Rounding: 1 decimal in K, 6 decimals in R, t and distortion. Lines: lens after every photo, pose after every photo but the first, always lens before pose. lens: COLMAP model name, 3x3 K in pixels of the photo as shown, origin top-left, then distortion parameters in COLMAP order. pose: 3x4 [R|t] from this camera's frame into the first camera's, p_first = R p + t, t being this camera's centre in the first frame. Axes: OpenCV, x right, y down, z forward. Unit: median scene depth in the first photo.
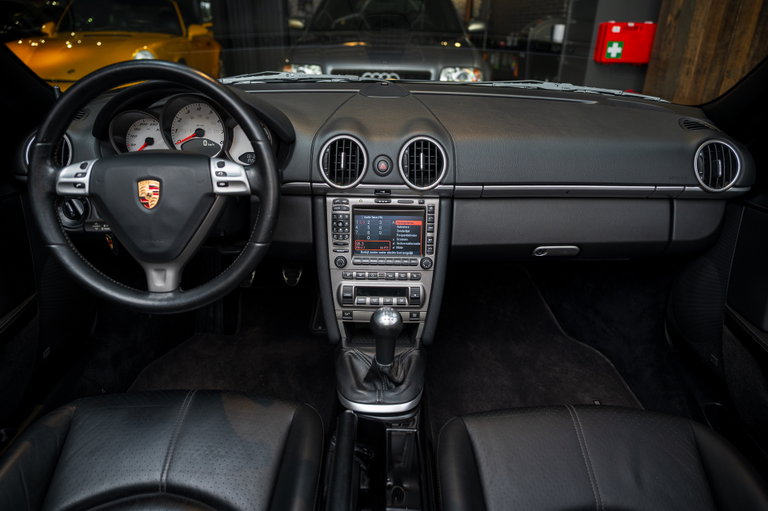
lens RADIAL K [[516.1, 0, 381.1], [0, 516.1, 259.2], [0, 0, 1]] dist [-0.002137, -0.002017]
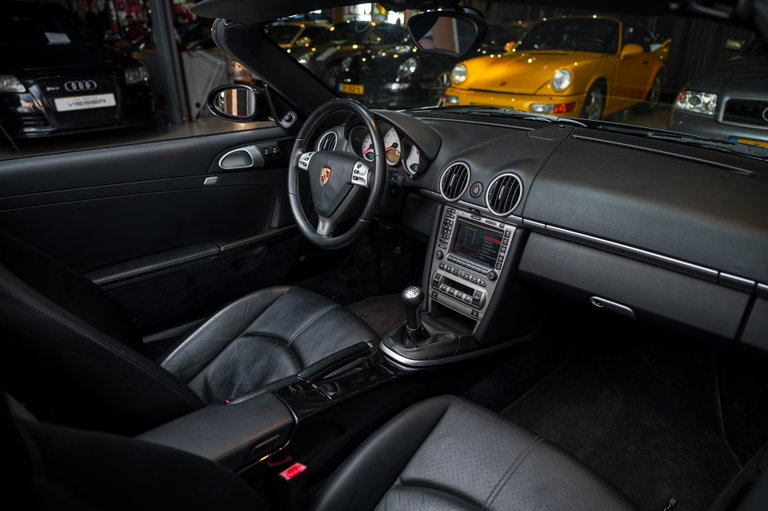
lens RADIAL K [[511.3, 0, 384.0], [0, 511.3, 255.5], [0, 0, 1]] dist [-0.000776, 0.001164]
pose [[0.672056, 0.282706, -0.684411, 0.724441], [-0.297155, 0.949533, 0.100428, -0.081983], [0.678263, 0.135883, 0.722147, -0.044810]]
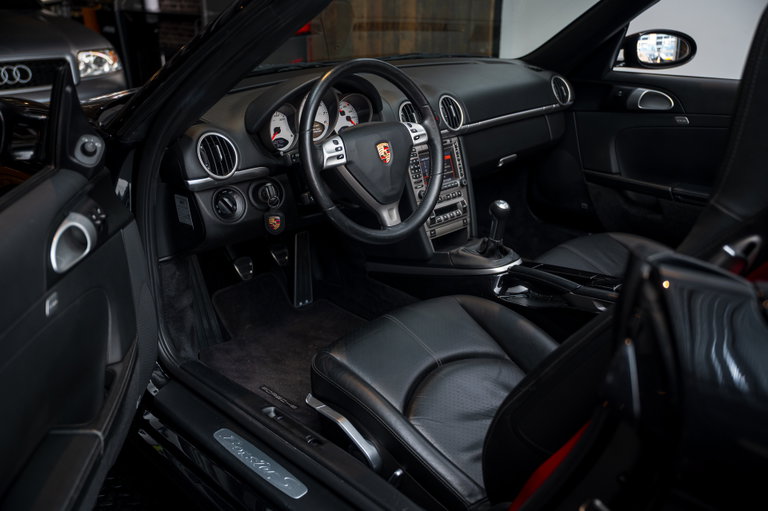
lens RADIAL K [[728.5, 0, 384.0], [0, 728.5, 255.5], [0, 0, 1]] dist [0.012608, 0.006386]
pose [[0.709124, -0.267812, 0.652242, -1.418221], [0.308668, 0.949617, 0.054327, 0.022148], [-0.633930, 0.162802, 0.756061, -0.336850]]
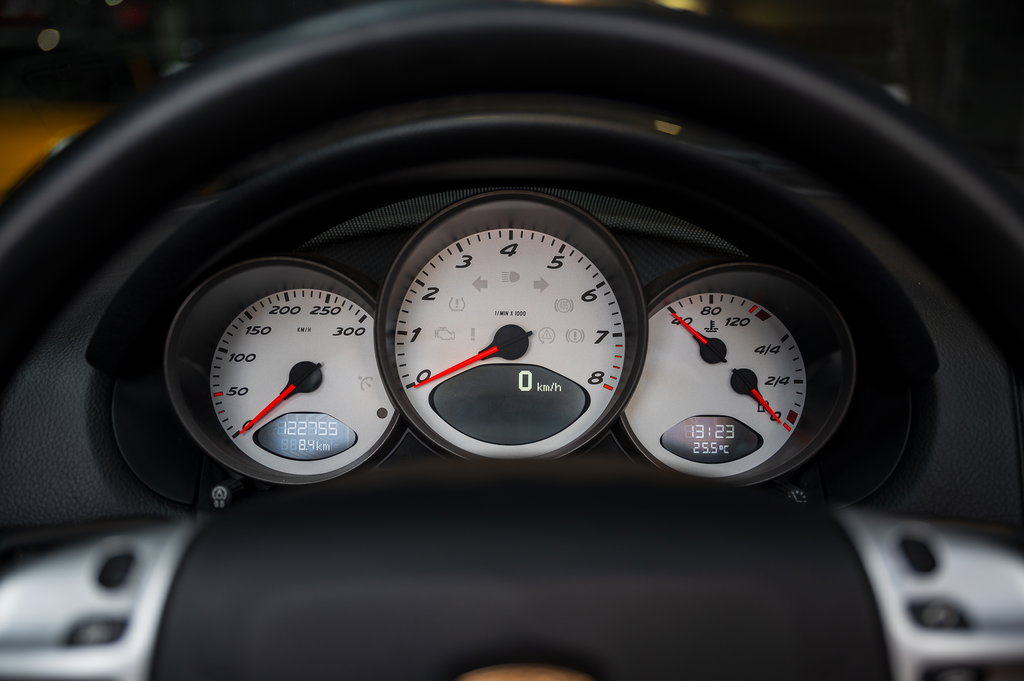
lens RADIAL K [[997.7, 0, 513.4], [0, 997.7, 318.2], [0, 0, 1]] dist [-0.001647, 0.007671]
pose [[0.999551, -0.009354, 0.028473, -0.362522], [0.015143, 0.977482, -0.210475, -0.153815], [-0.025863, 0.210812, 0.977185, 0.522079]]
